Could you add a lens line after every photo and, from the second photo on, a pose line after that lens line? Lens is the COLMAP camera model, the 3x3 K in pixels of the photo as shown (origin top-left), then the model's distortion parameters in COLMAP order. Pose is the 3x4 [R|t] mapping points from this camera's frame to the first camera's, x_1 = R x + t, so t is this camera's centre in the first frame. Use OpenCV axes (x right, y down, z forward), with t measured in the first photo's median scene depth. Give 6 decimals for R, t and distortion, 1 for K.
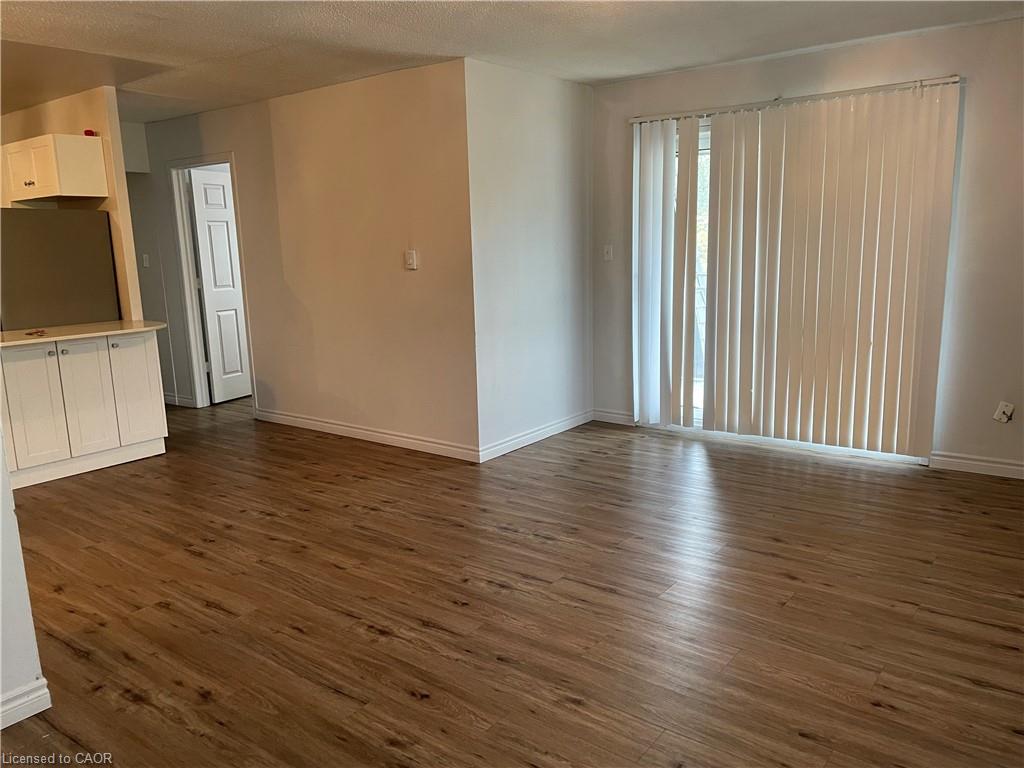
lens RADIAL K [[778.2, 0, 512.9], [0, 778.2, 383.7], [0, 0, 1]] dist [0.024639, -0.044294]
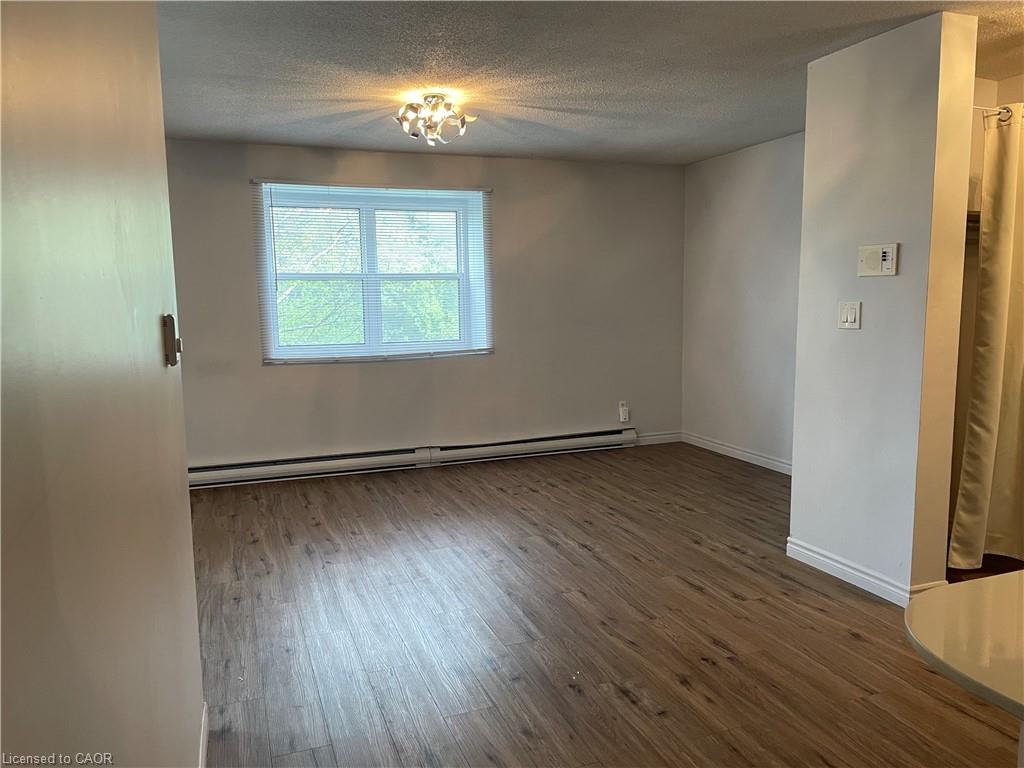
lens RADIAL K [[778.2, 0, 512.4], [0, 778.2, 385.7], [0, 0, 1]] dist [0.024639, -0.044294]
pose [[-0.847640, -0.028598, 0.529800, -0.792862], [0.130439, 0.956667, 0.260333, -0.368604], [-0.514288, 0.289776, -0.807179, 2.083532]]
